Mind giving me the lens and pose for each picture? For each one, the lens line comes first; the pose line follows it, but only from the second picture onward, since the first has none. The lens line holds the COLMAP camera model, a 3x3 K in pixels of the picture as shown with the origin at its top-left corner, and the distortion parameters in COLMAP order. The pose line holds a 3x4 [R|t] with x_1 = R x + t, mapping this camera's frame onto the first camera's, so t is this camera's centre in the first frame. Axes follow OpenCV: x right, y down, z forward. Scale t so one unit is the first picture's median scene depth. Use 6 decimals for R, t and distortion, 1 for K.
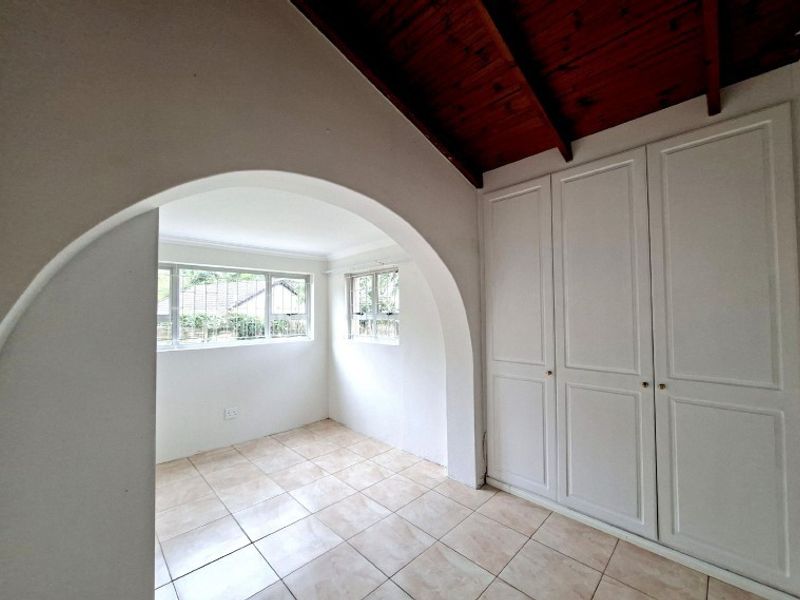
lens RADIAL K [[321.6, 0, 403.3], [0, 321.6, 304.5], [0, 0, 1]] dist [-0.000320, -0.000048]
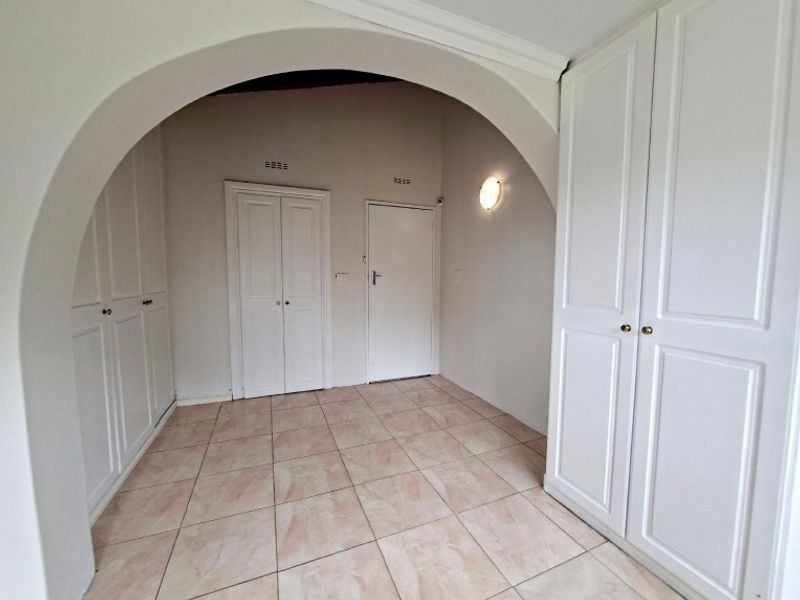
lens RADIAL K [[321.6, 0, 401.3], [0, 321.6, 304.2], [0, 0, 1]] dist [-0.000320, -0.000048]
pose [[-0.928219, -0.028665, 0.370928, -0.513916], [-0.010842, 0.998688, 0.050046, 0.183146], [-0.371875, 0.042432, -0.927312, 1.723155]]
